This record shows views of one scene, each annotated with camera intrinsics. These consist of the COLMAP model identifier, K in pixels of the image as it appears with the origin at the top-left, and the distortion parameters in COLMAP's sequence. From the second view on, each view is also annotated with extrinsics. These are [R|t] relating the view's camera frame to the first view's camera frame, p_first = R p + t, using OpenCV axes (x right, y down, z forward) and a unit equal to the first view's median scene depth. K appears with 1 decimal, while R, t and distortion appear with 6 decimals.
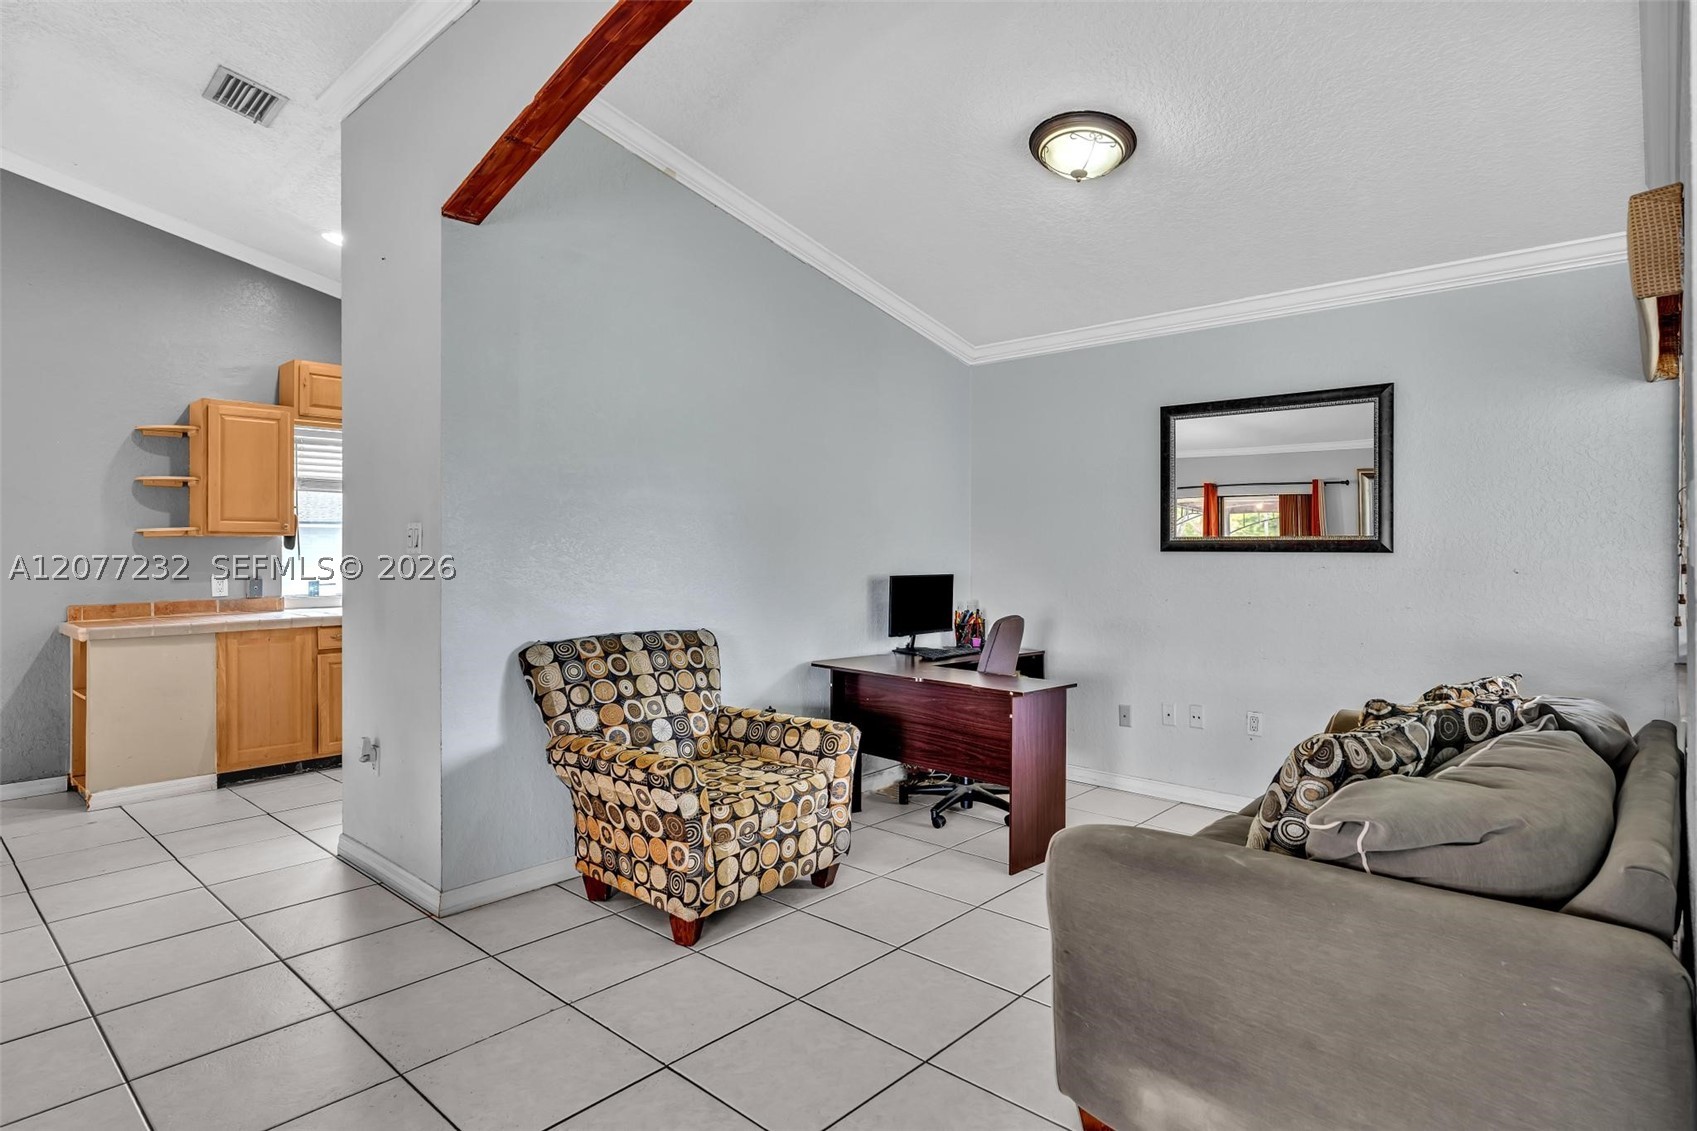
lens RADIAL K [[897.4, 0, 846.8], [0, 897.4, 554.0], [0, 0, 1]] dist [-0.002666, -0.000224]
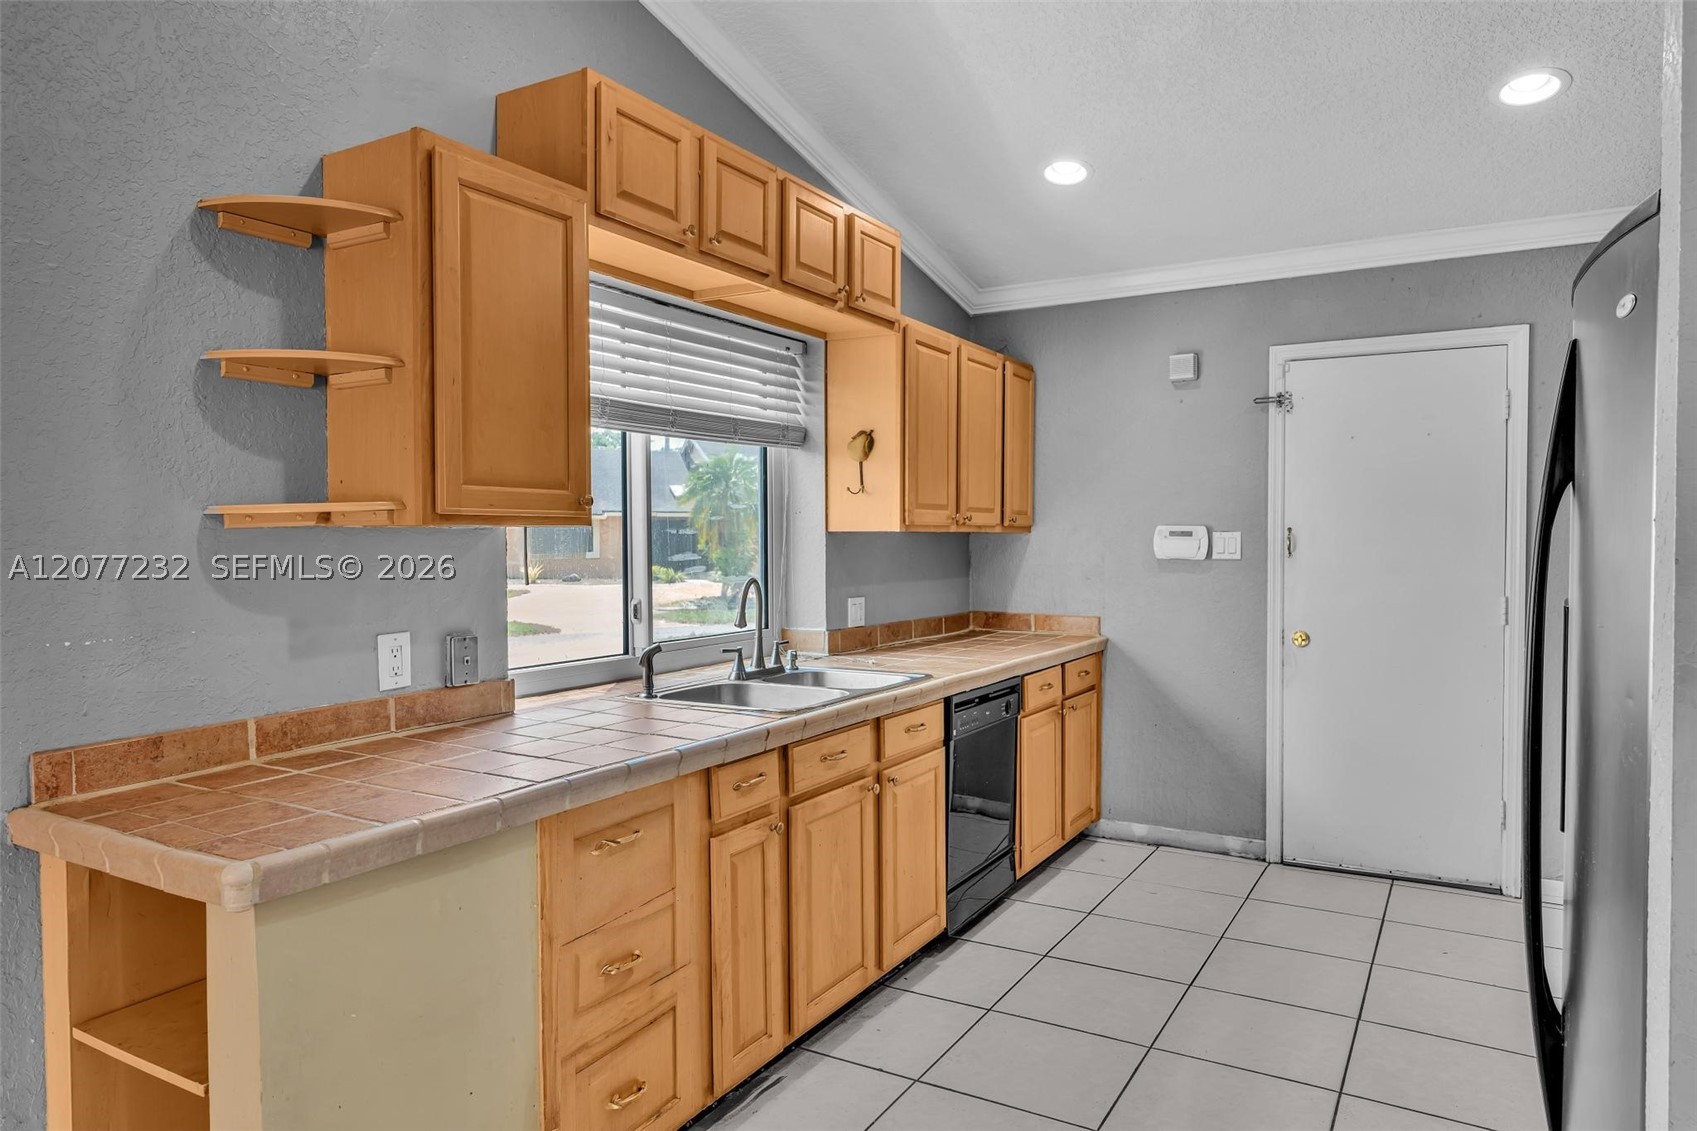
lens RADIAL K [[1074.0, 0, 851.1], [0, 1074.0, 569.5], [0, 0, 1]] dist [0.004035, 0.000165]
pose [[0.977906, -0.006078, 0.208957, -0.628149], [0.000470, 0.999639, 0.026878, -0.014505], [-0.209045, -0.026186, 0.977555, 0.542313]]
